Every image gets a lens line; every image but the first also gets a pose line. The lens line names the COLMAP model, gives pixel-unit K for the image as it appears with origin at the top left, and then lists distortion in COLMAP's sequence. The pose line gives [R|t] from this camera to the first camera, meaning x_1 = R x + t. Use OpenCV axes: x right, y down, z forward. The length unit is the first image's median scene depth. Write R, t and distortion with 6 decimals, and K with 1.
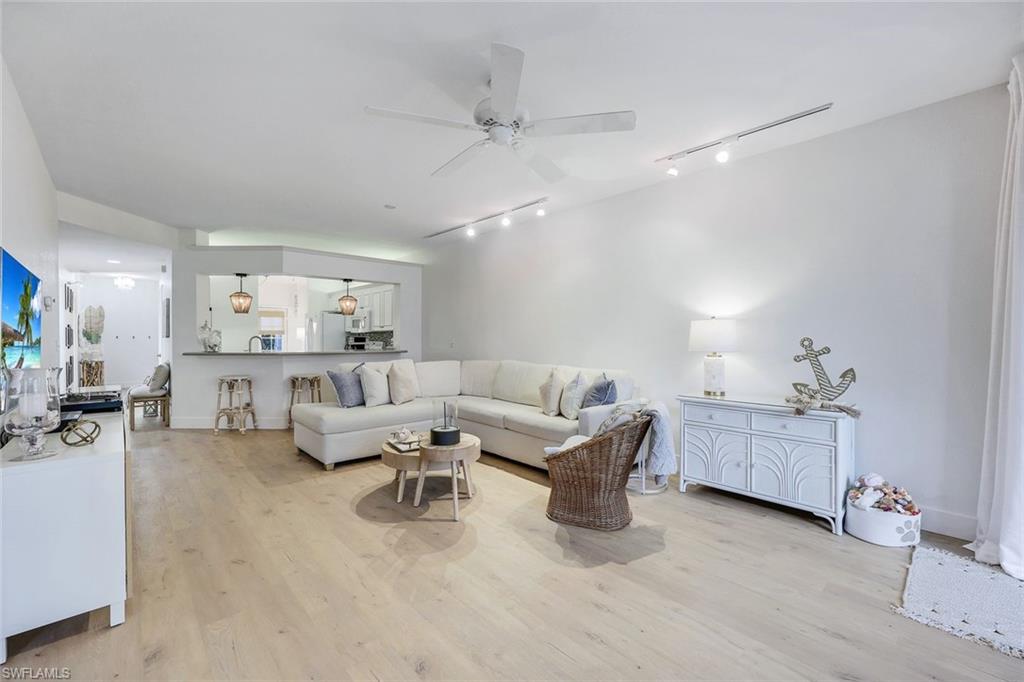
lens RADIAL K [[433.9, 0, 512.8], [0, 433.9, 344.1], [0, 0, 1]] dist [-0.000193, 0.000022]
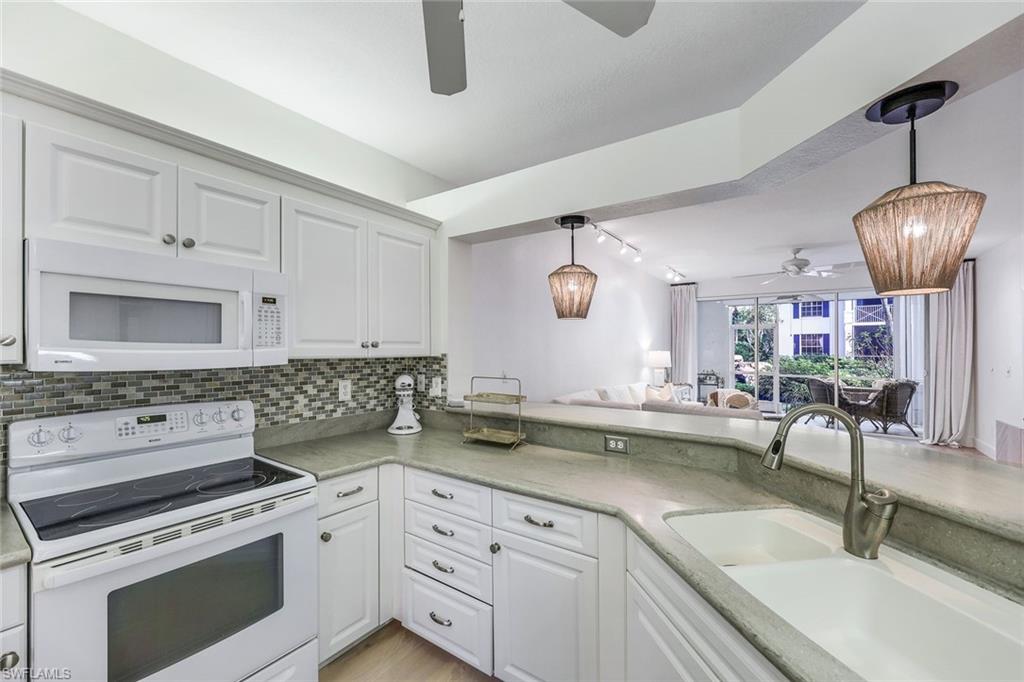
lens RADIAL K [[405.6, 0, 523.4], [0, 405.6, 347.4], [0, 0, 1]] dist [-0.001719, -0.000071]
pose [[-0.221905, 0.004669, 0.975057, -0.607550], [0.016137, 0.999869, -0.001116, -0.035304], [-0.974935, 0.015487, -0.221951, 0.963712]]
